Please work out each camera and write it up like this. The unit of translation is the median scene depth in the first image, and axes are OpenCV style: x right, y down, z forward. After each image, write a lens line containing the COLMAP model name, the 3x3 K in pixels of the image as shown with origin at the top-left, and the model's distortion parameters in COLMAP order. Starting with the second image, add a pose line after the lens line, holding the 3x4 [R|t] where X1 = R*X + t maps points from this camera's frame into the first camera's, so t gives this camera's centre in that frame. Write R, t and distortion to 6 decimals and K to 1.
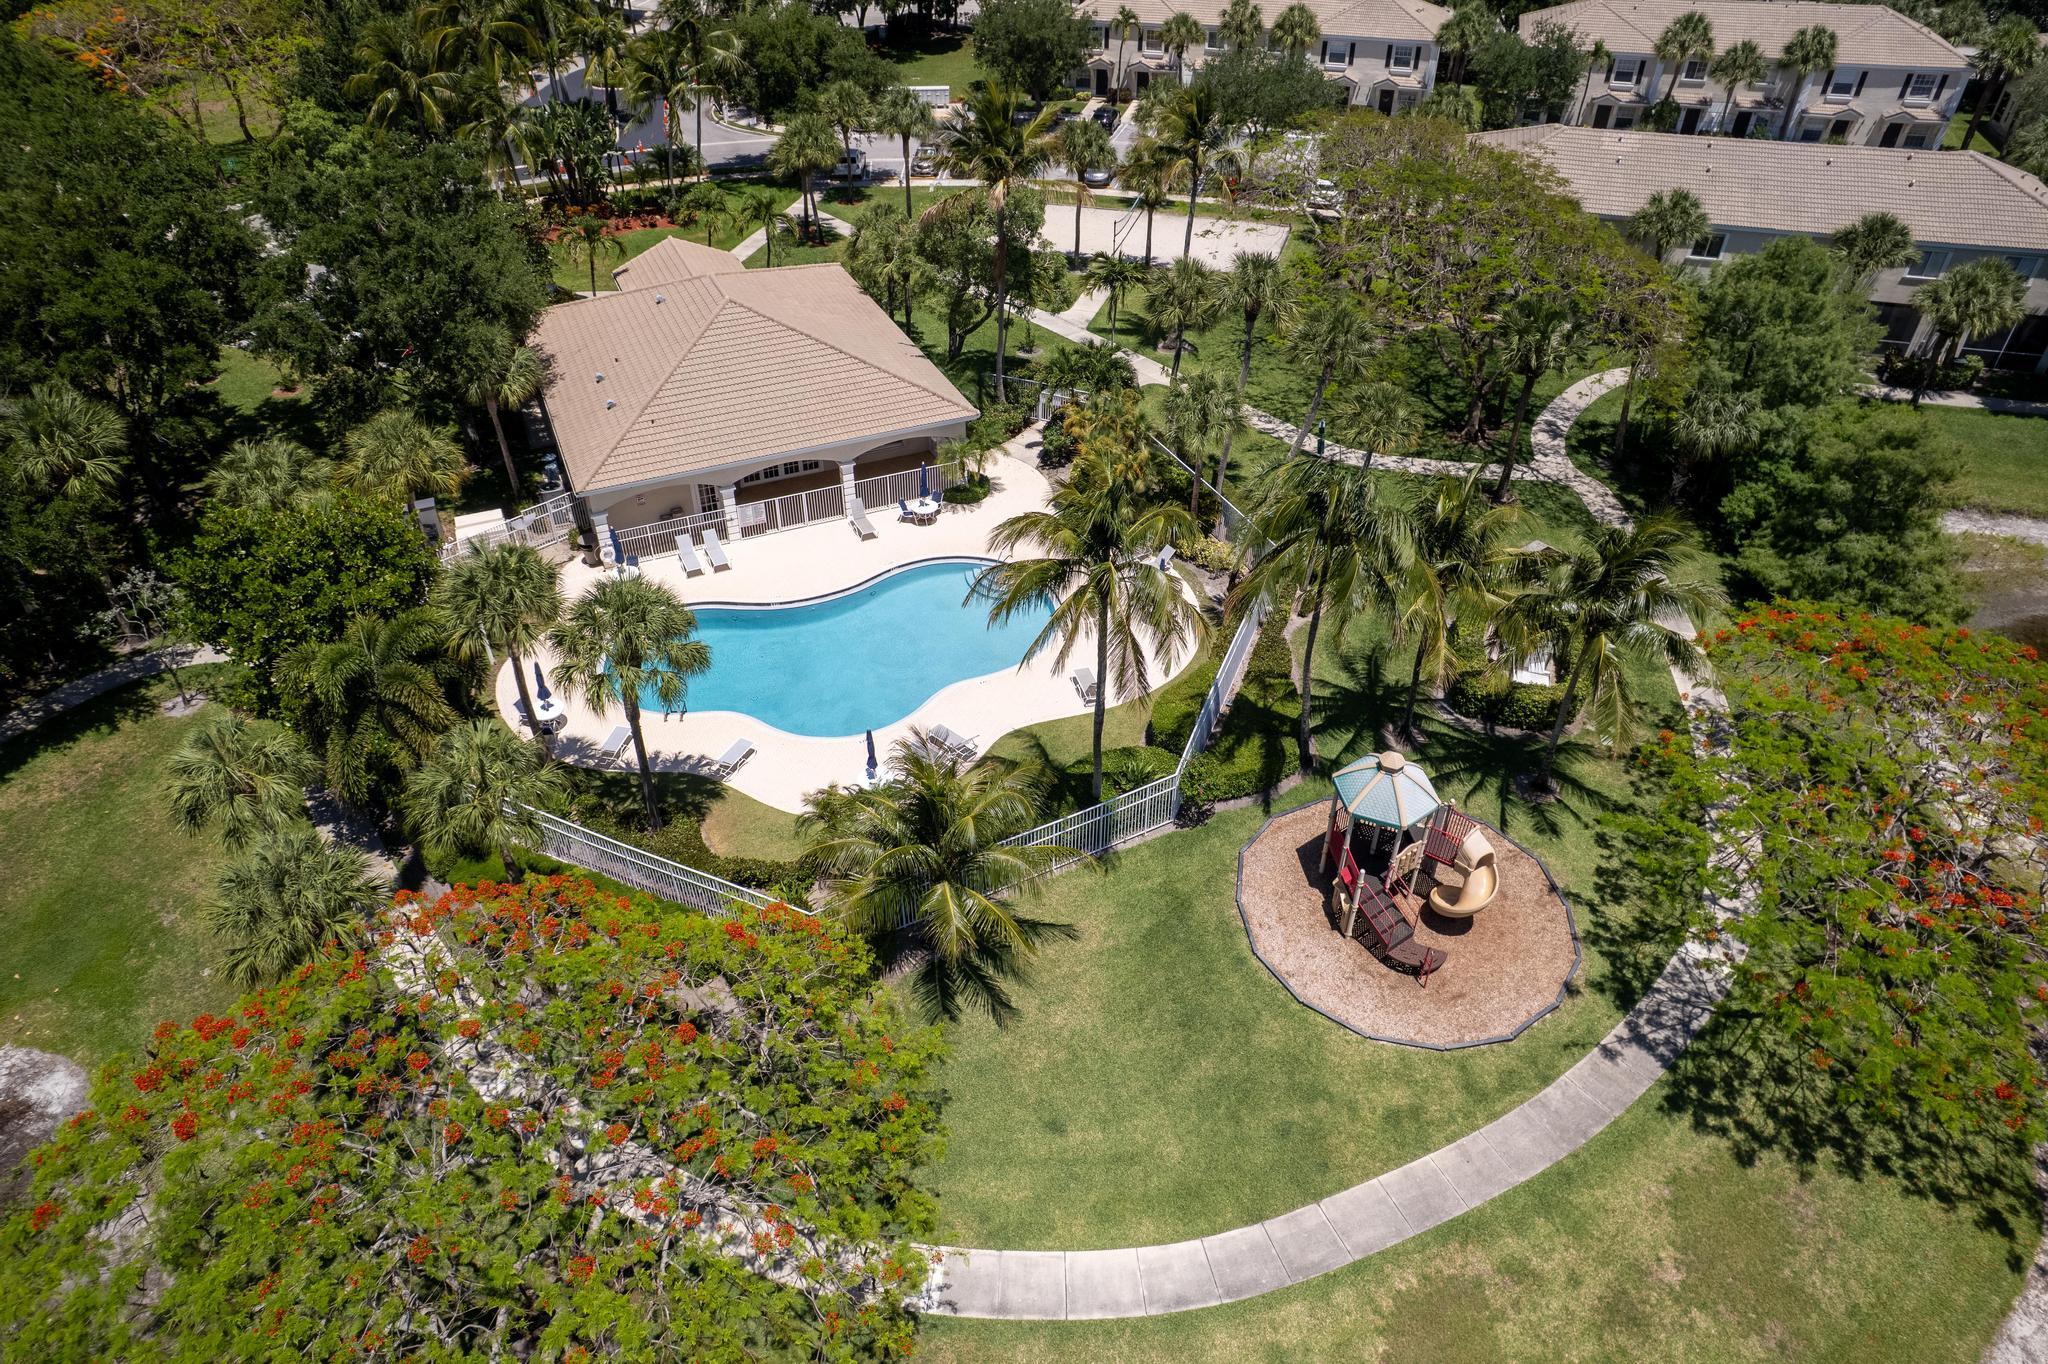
lens RADIAL K [[1282.8, 0, 1021.9], [0, 1282.8, 720.2], [0, 0, 1]] dist [-0.079201, 0.069206]
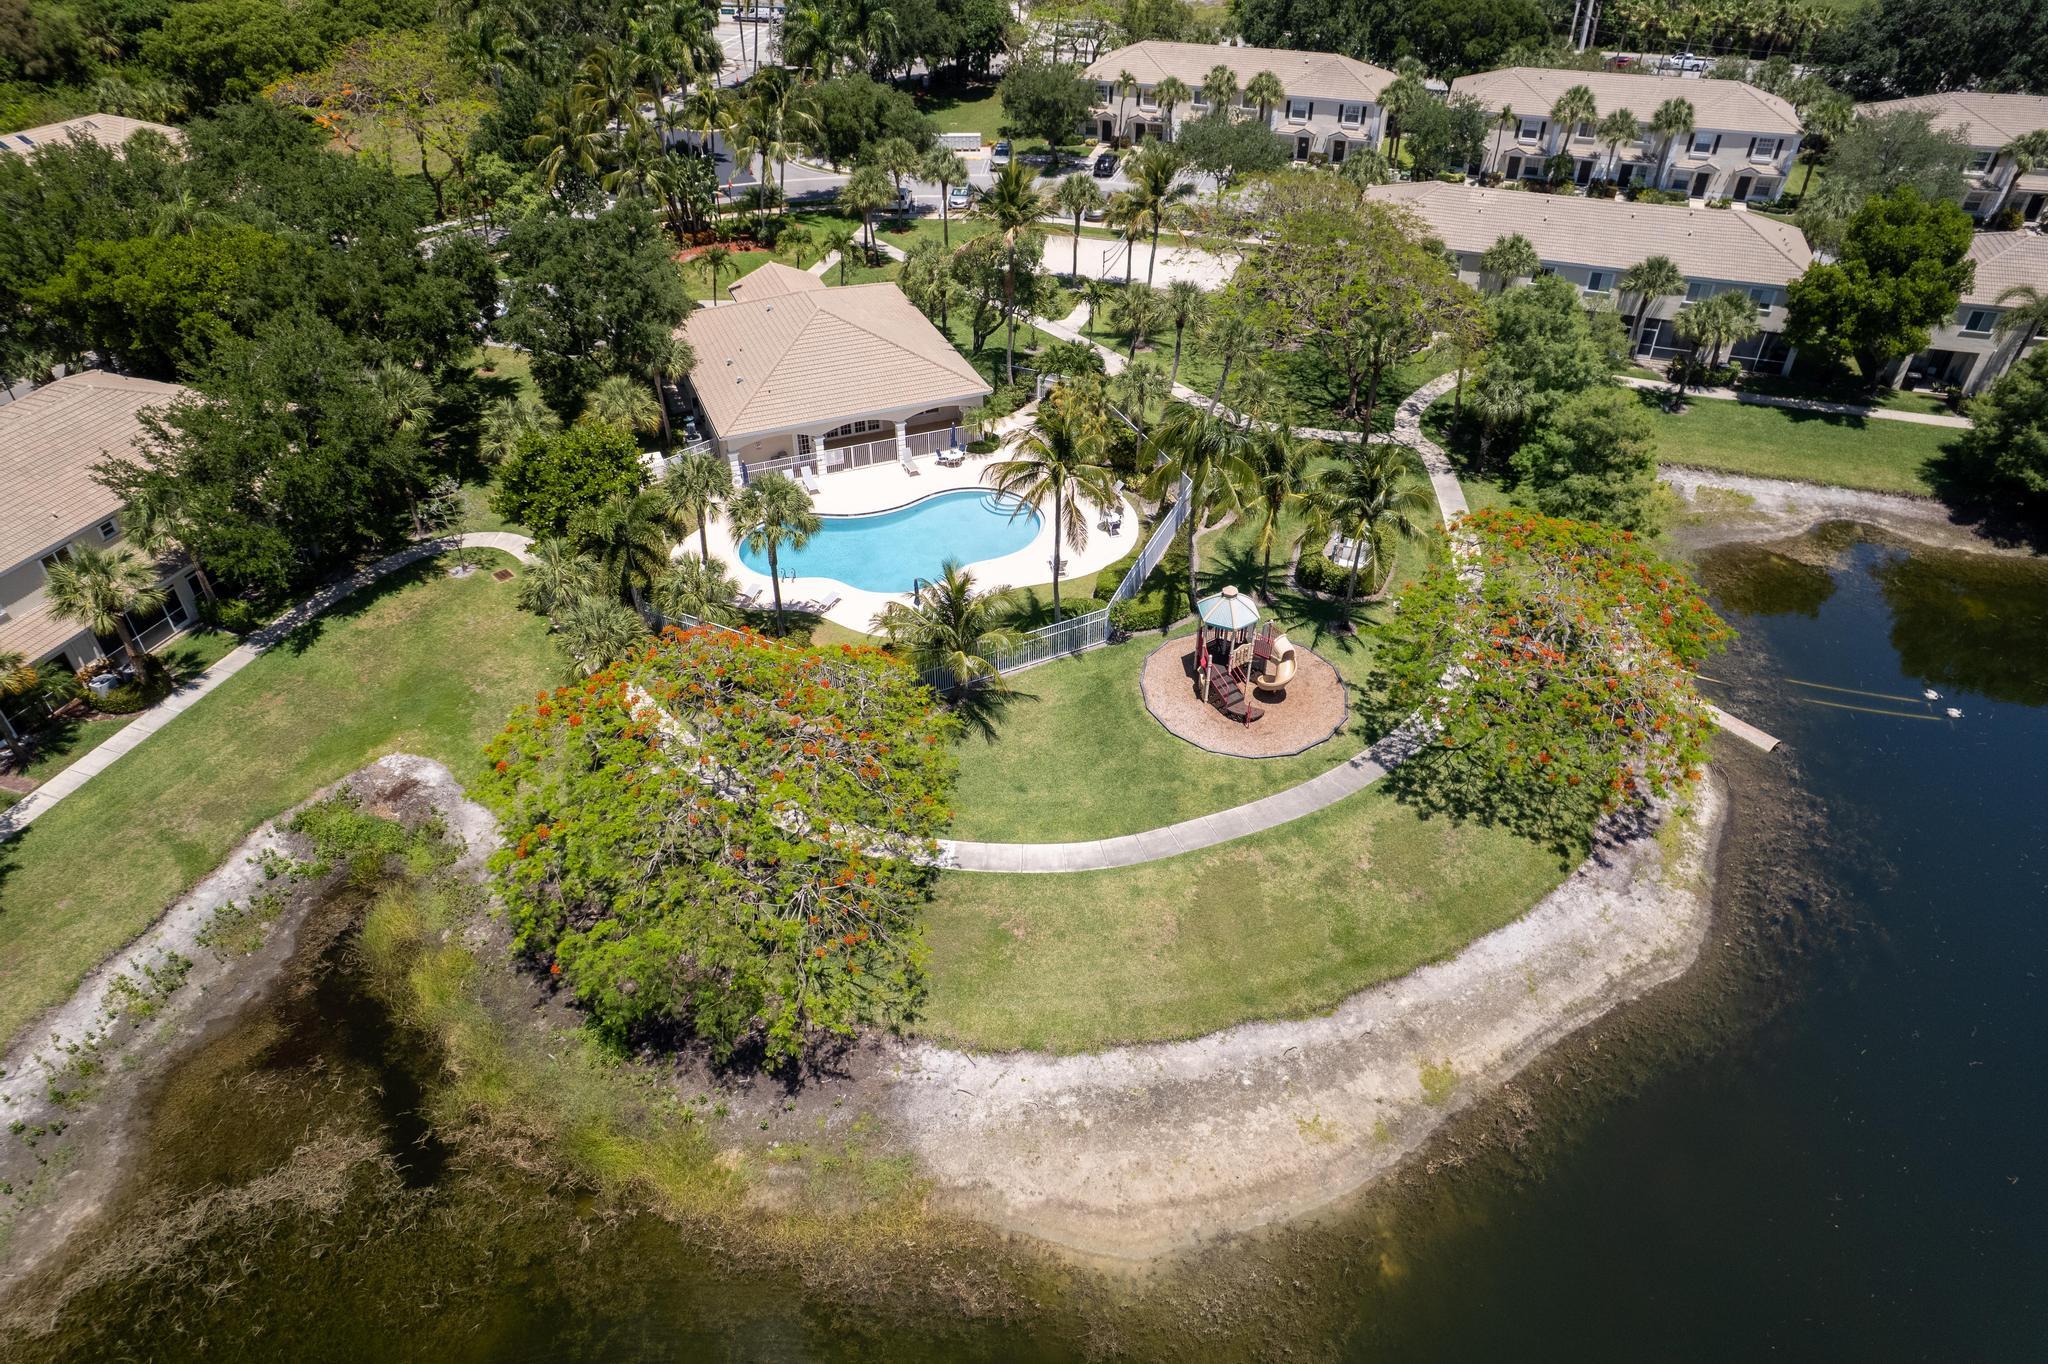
lens RADIAL K [[1282.8, 0, 1021.9], [0, 1282.8, 720.2], [0, 0, 1]] dist [-0.079201, 0.069206]
pose [[0.999606, 0.018100, -0.021458, 0.037225], [-0.018199, 0.999825, -0.004392, 0.137490], [0.021375, 0.004781, 0.999760, -0.435454]]
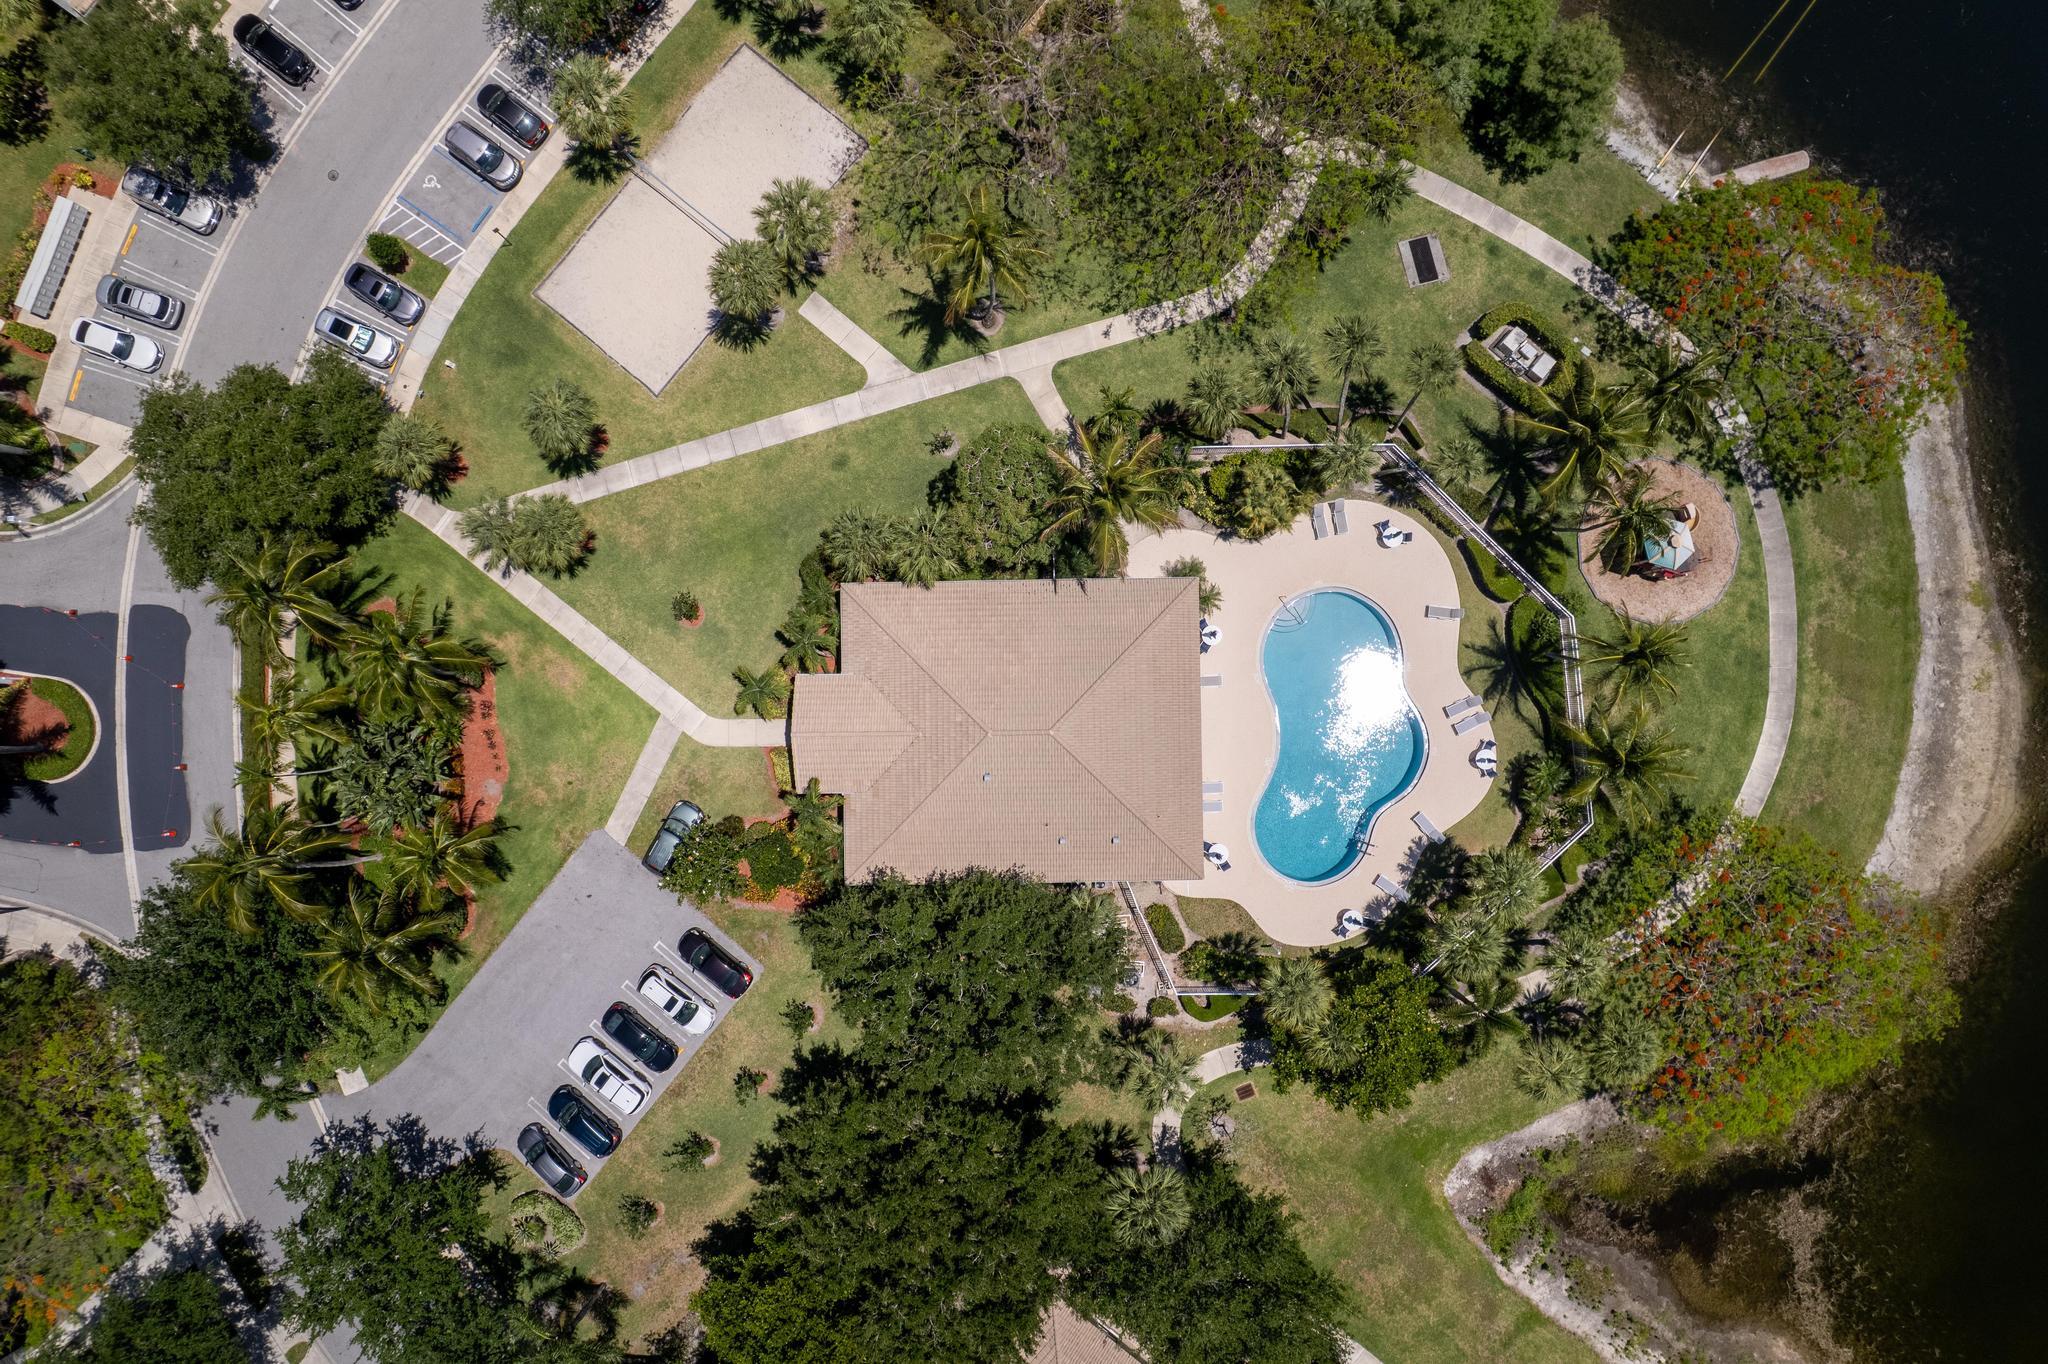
lens RADIAL K [[1282.8, 0, 1021.9], [0, 1282.8, 720.2], [0, 0, 1]] dist [-0.079201, 0.069206]
pose [[0.383629, -0.923487, 0.000084, -0.237510], [0.599466, 0.249096, 0.760652, -1.309593], [-0.702474, -0.291758, 0.649160, 0.226056]]
